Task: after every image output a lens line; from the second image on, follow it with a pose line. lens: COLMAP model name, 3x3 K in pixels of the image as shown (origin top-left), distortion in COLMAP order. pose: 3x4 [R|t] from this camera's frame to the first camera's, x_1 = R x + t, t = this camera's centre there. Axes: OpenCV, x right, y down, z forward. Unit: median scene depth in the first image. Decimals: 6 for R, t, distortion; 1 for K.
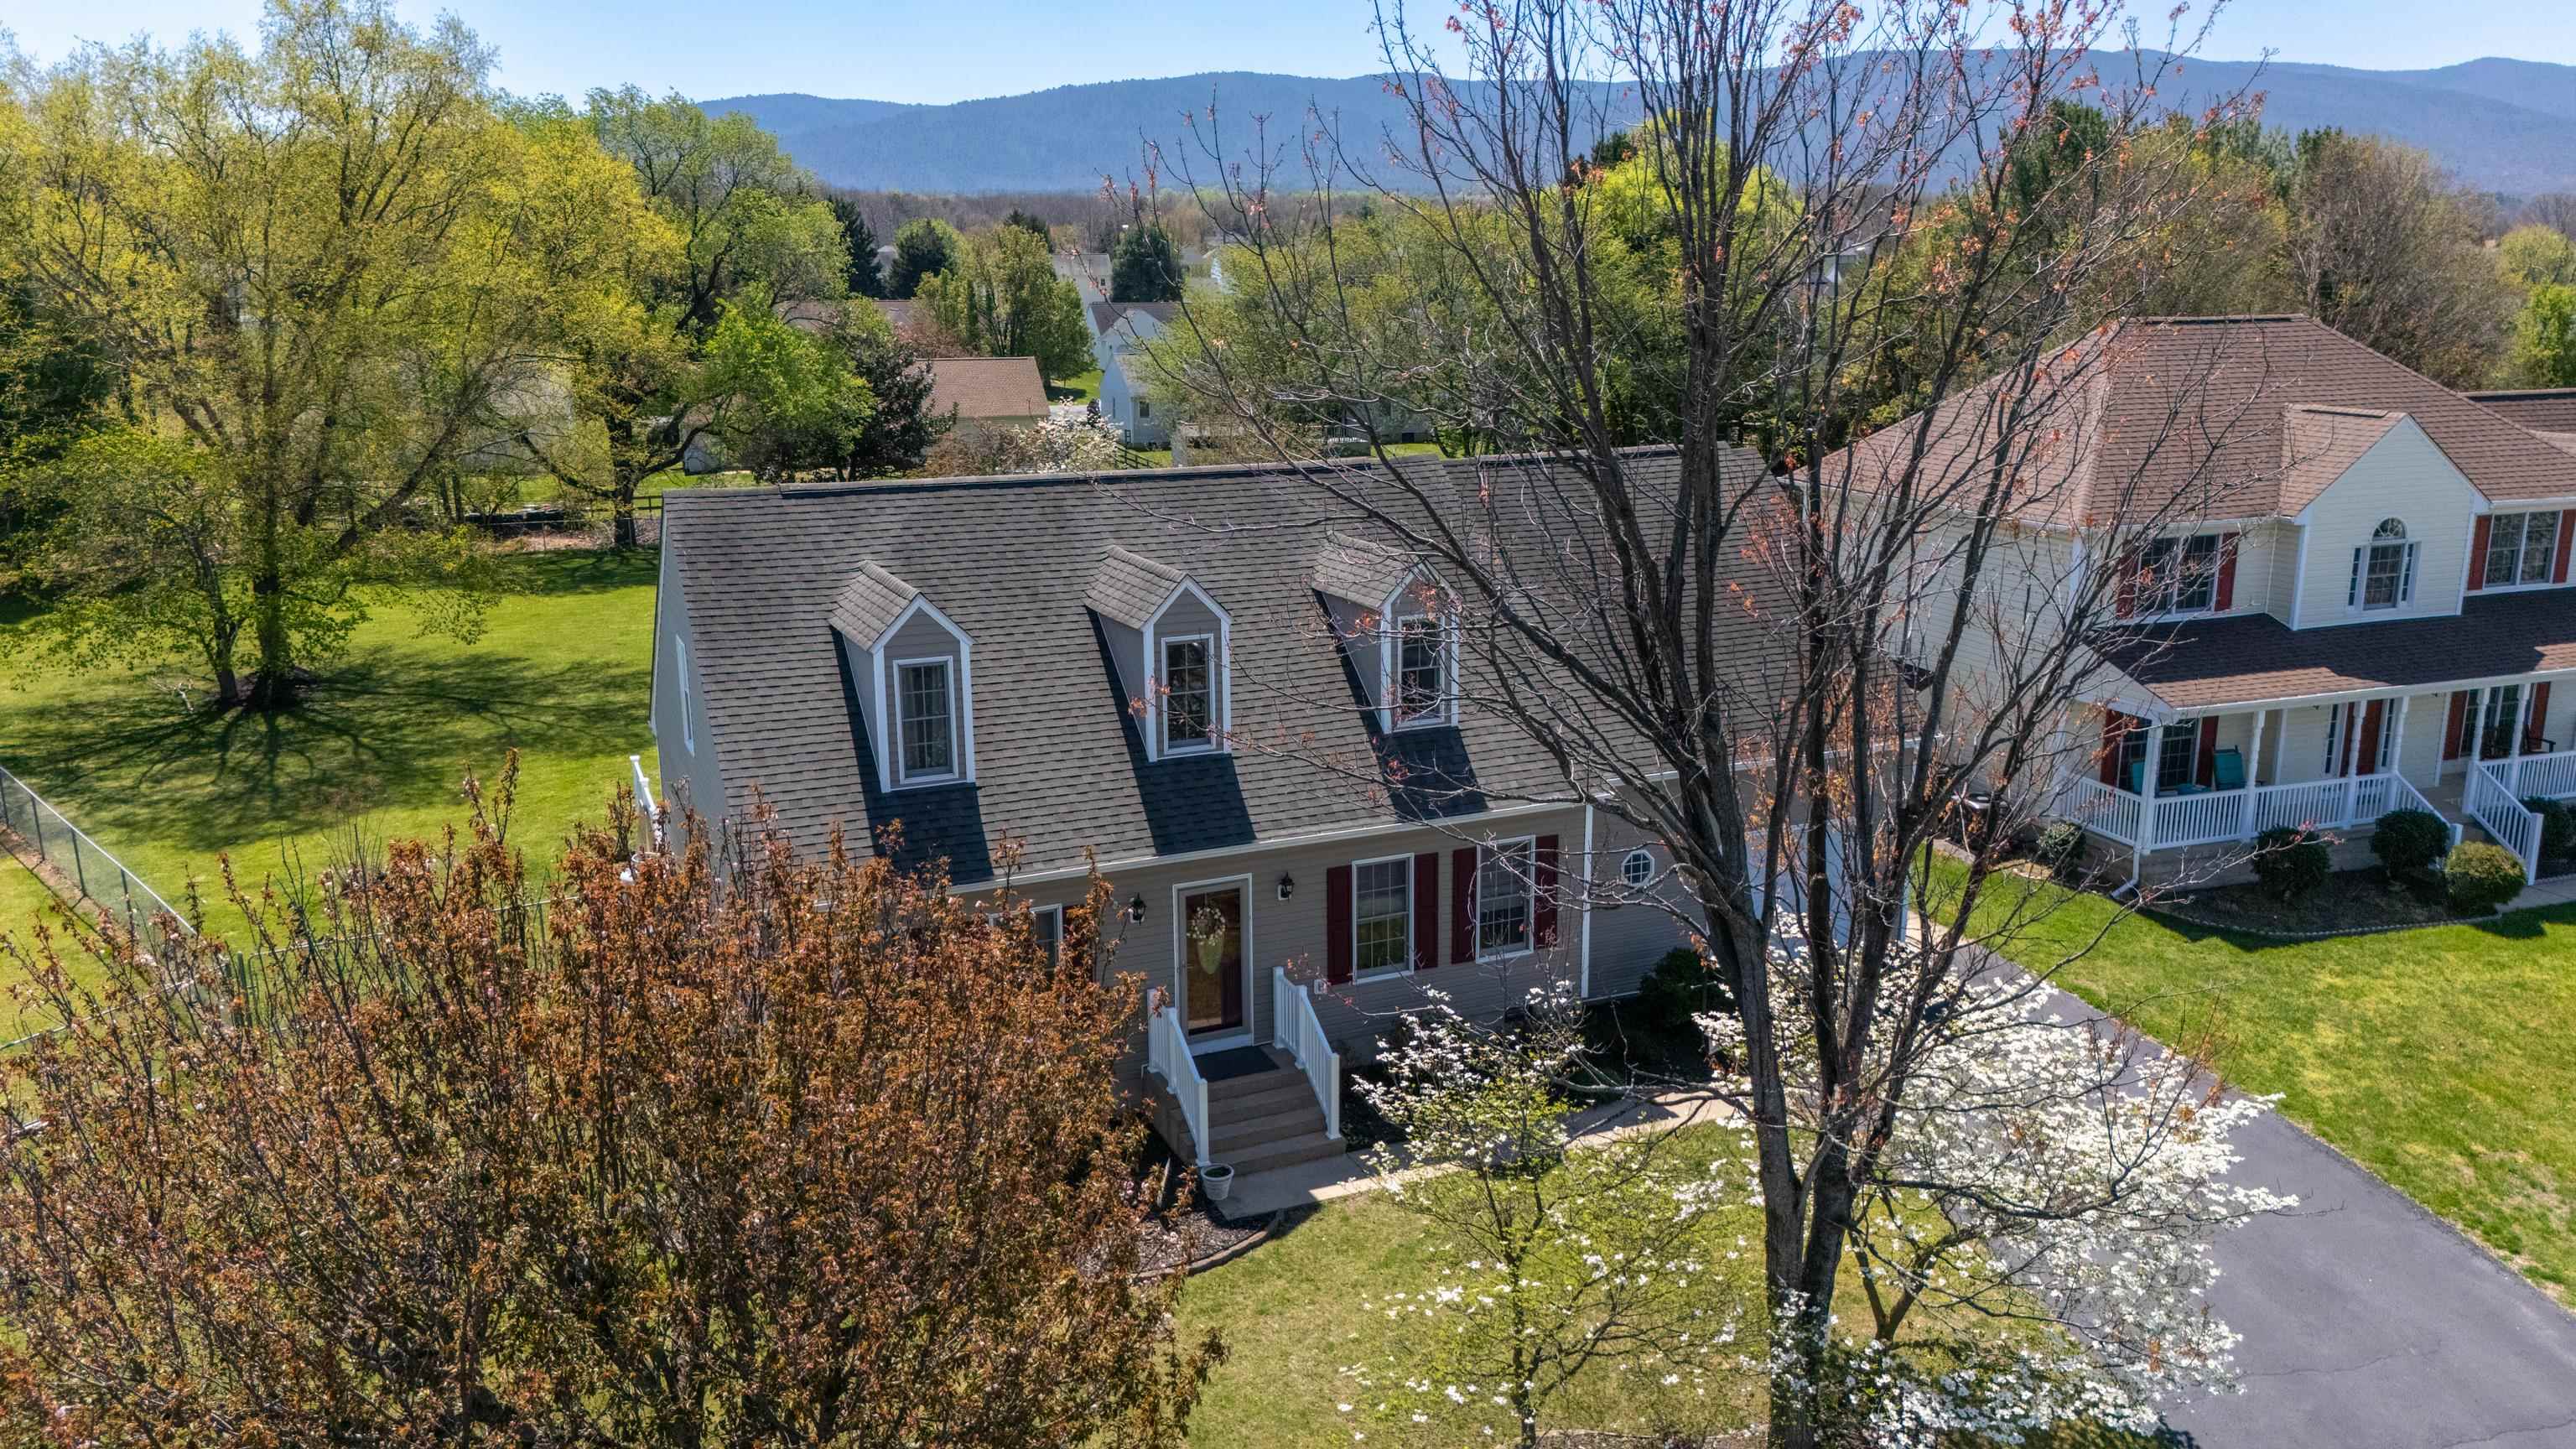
lens RADIAL K [[1903.9, 0, 1288.0], [0, 1903.9, 724.5], [0, 0, 1]] dist [0.071641, -0.079584]
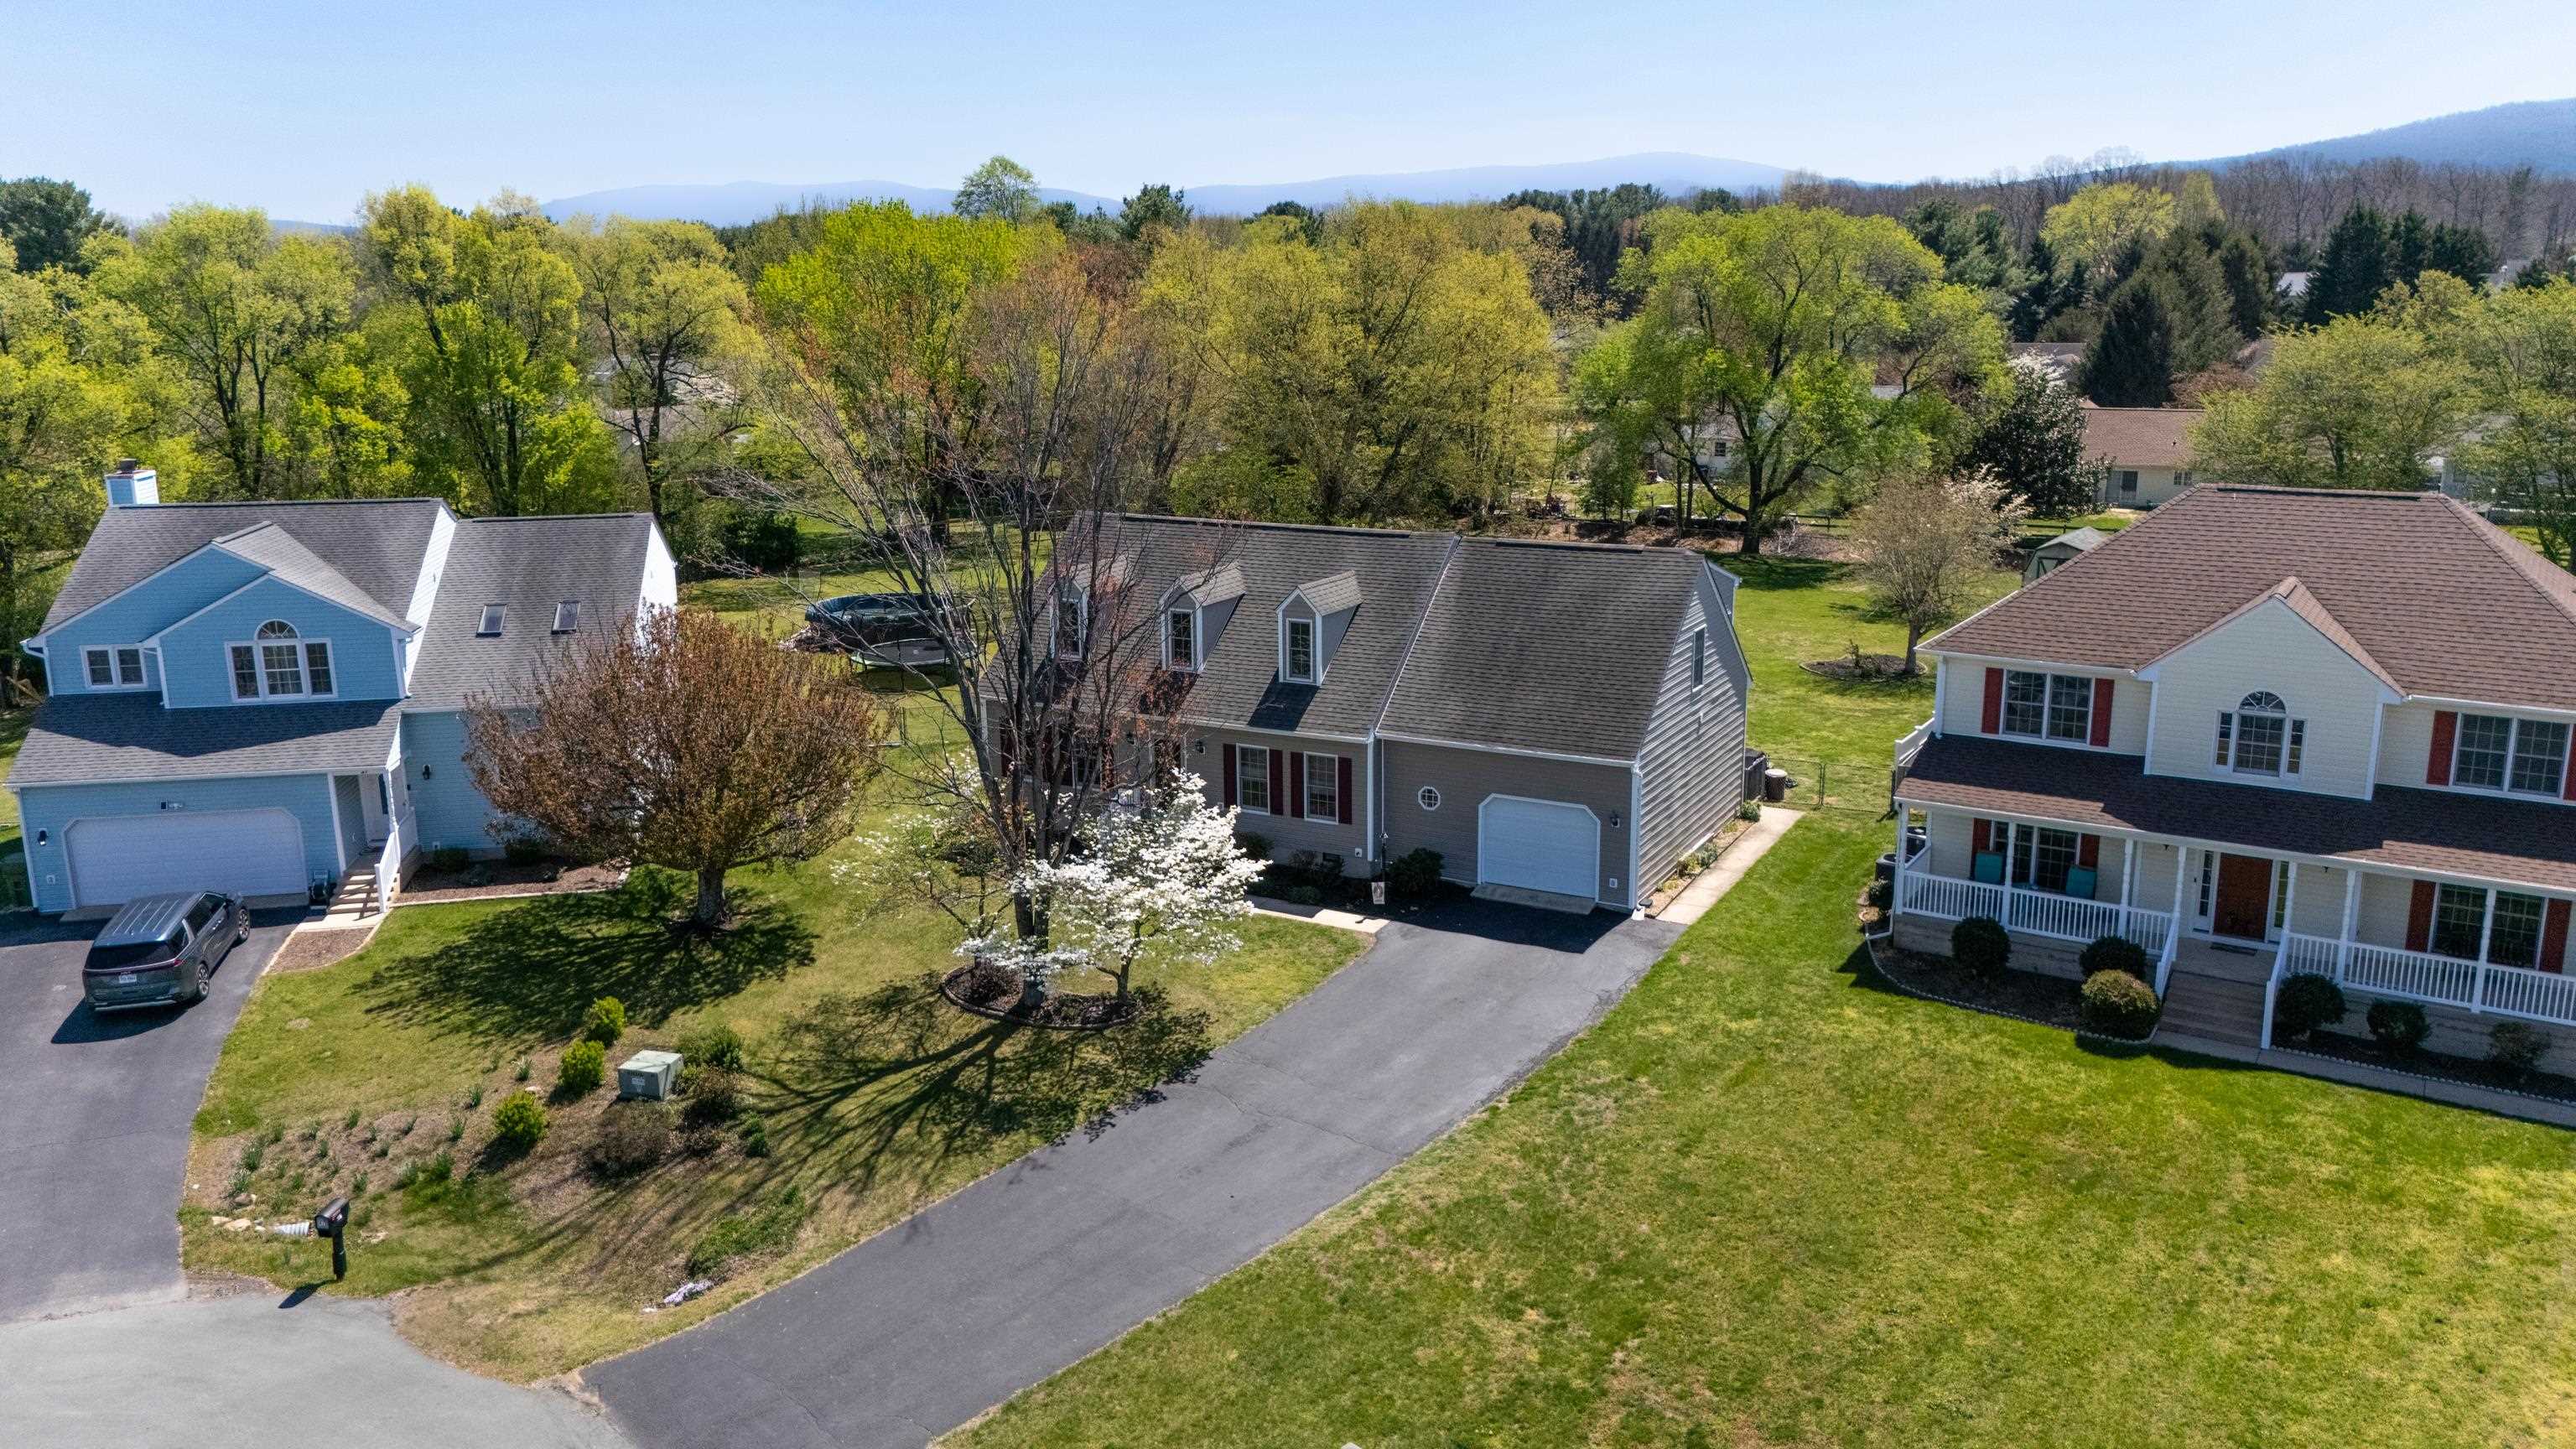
lens RADIAL K [[1893.2, 0, 1288.0], [0, 1893.2, 724.5], [0, 0, 1]] dist [0.076370, -0.079427]
pose [[0.609557, 0.183059, -0.771317, 1.234682], [-0.180342, 0.979483, 0.089943, -0.100572], [0.771957, 0.084275, 0.630064, -0.105156]]
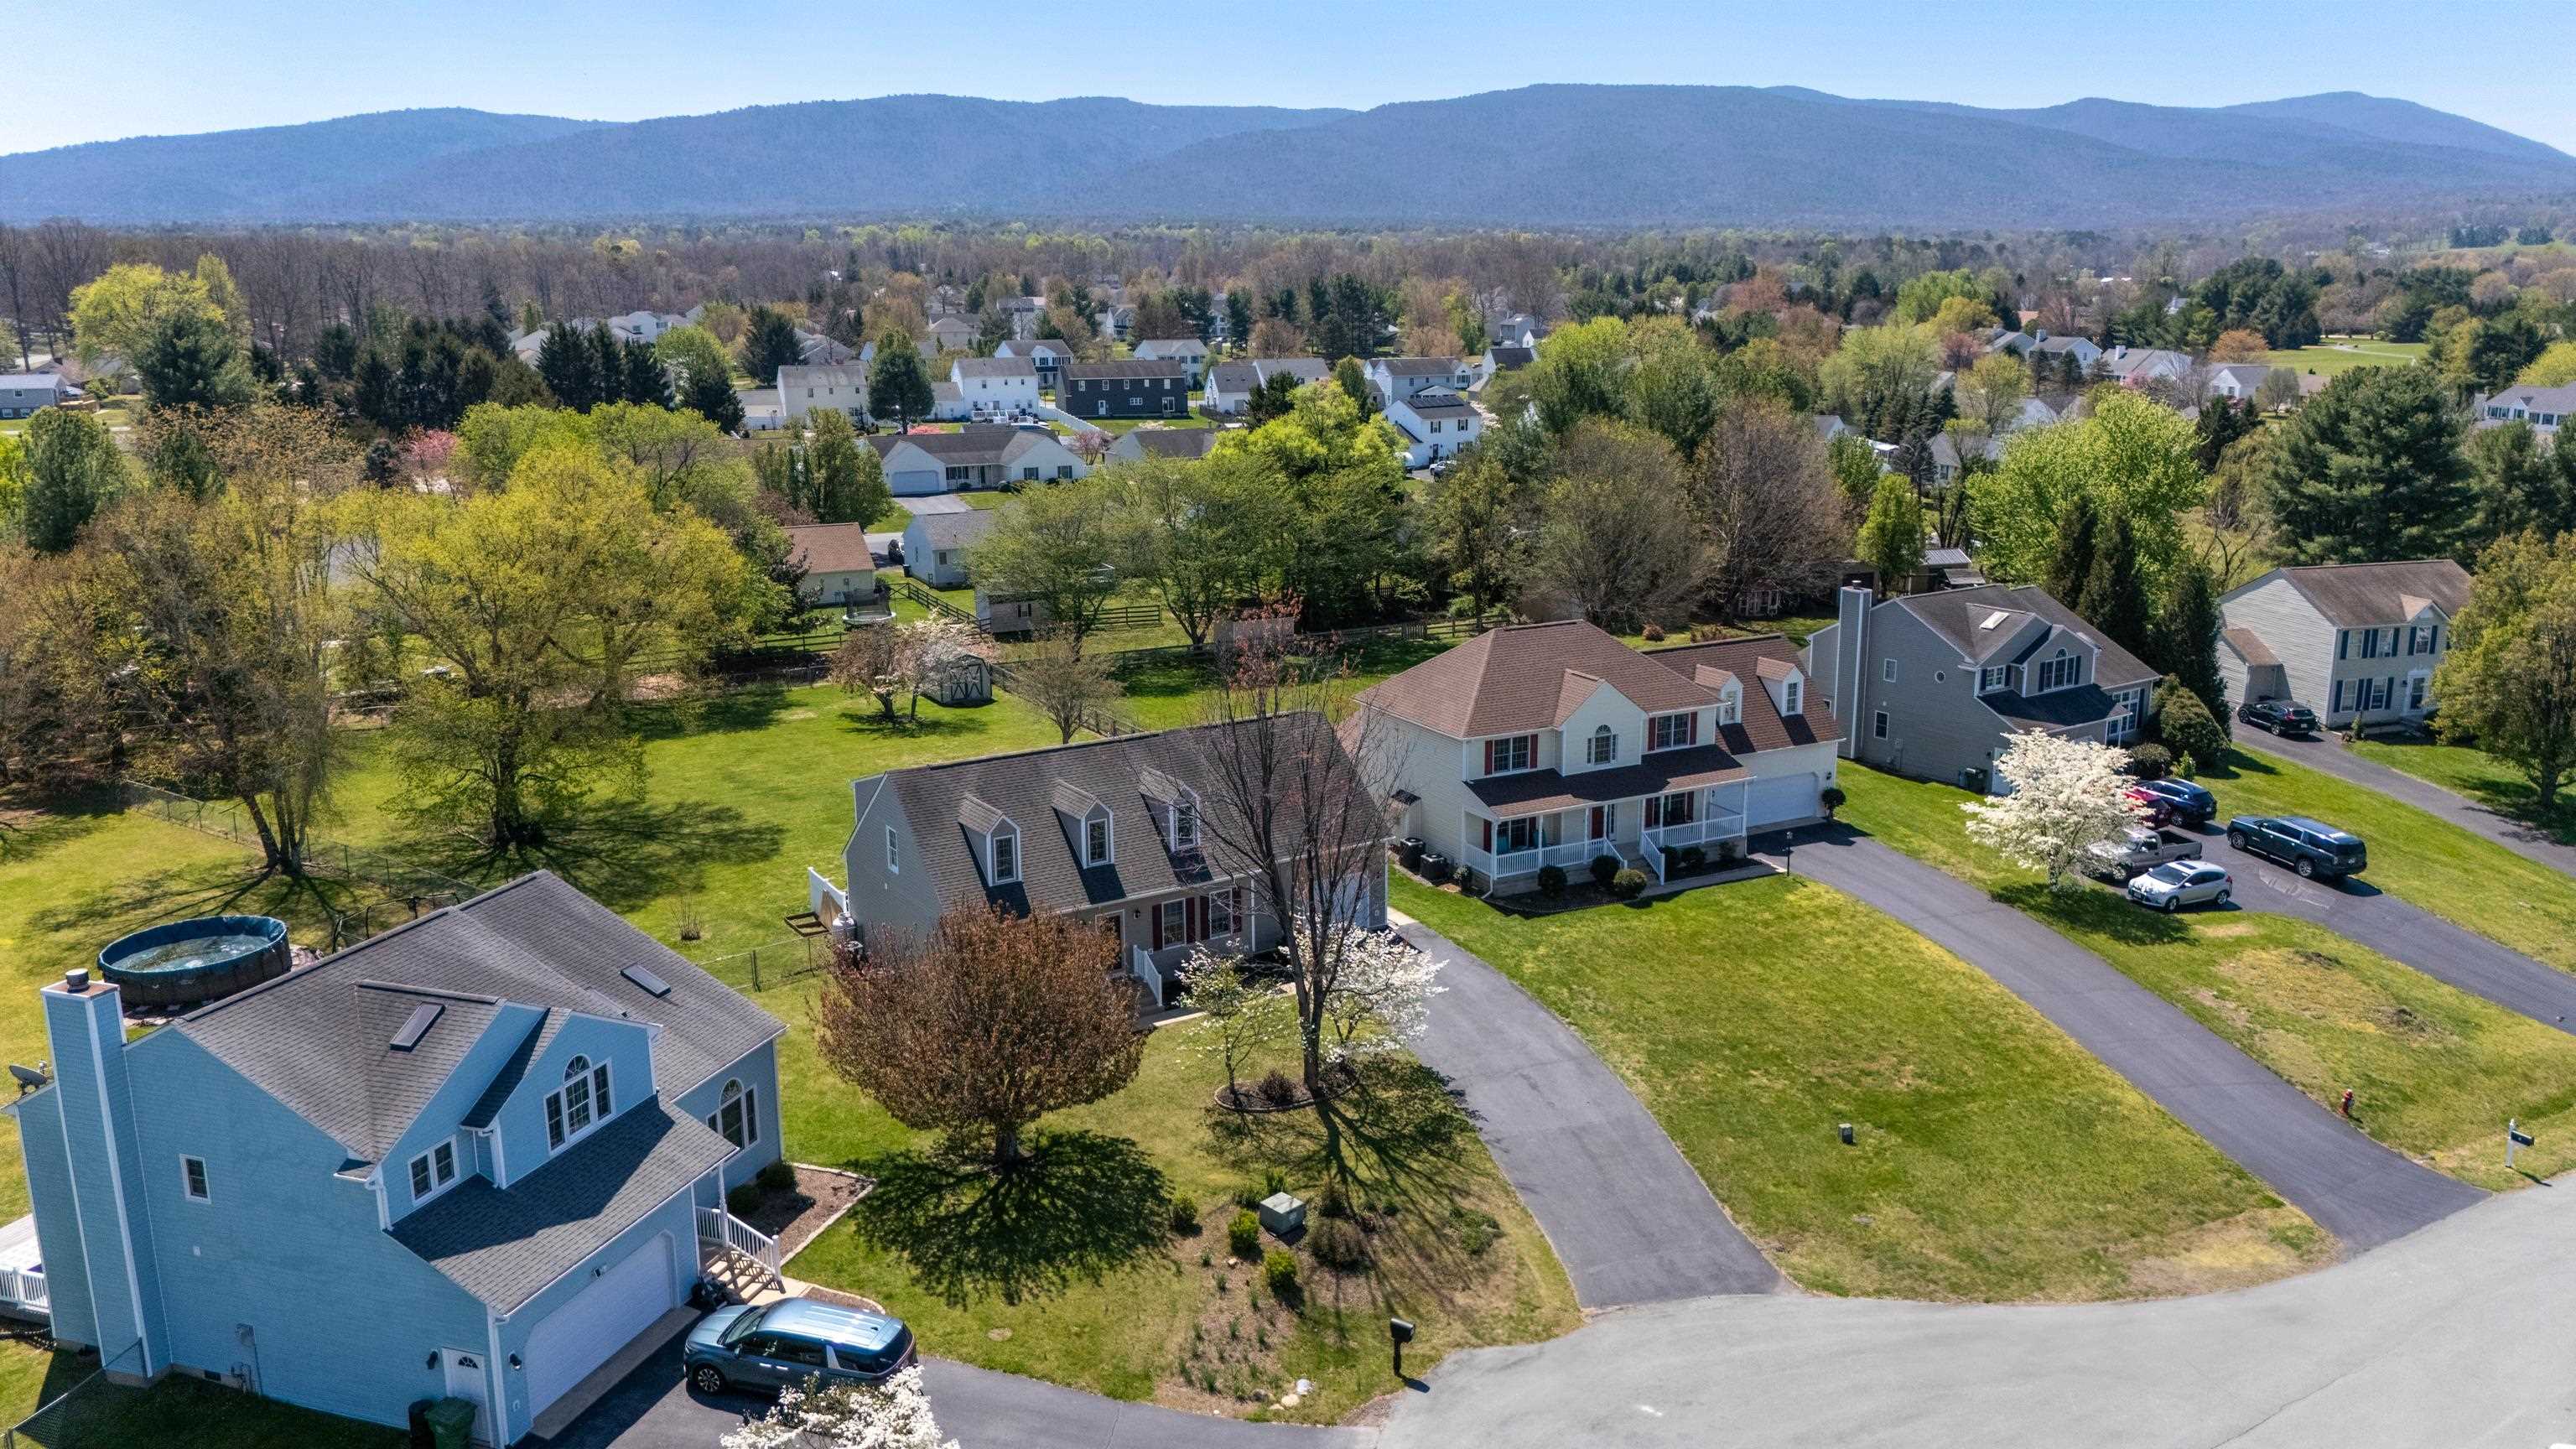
lens RADIAL K [[1893.2, 0, 1288.0], [0, 1893.2, 724.5], [0, 0, 1]] dist [0.076370, -0.079427]
pose [[0.988437, -0.035137, 0.147507, -0.139607], [0.036419, 0.999319, -0.005997, -0.123812], [-0.147195, 0.011300, 0.989043, -1.316640]]
